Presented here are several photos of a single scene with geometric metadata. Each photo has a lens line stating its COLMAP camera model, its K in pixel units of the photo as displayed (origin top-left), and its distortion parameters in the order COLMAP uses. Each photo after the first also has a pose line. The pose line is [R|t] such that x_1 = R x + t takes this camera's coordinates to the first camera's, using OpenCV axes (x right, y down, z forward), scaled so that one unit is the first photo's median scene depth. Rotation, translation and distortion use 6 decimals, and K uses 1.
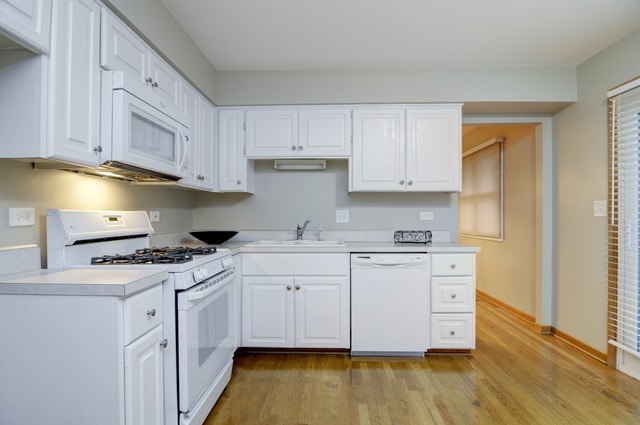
lens RADIAL K [[346.4, 0, 321.7], [0, 346.4, 214.1], [0, 0, 1]] dist [0.000371, 0.000233]
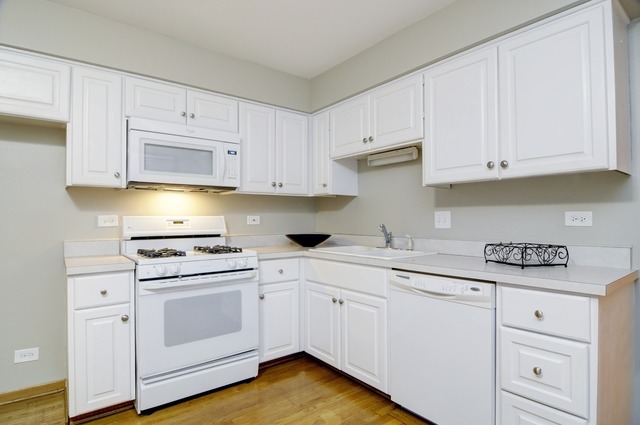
lens RADIAL K [[346.4, 0, 320.2], [0, 346.4, 213.9], [0, 0, 1]] dist [0.000371, 0.000233]
pose [[0.639147, -0.013559, -0.768965, 0.548947], [0.008153, 0.999908, -0.010855, 0.000271], [0.769042, 0.000669, 0.639198, 0.390778]]
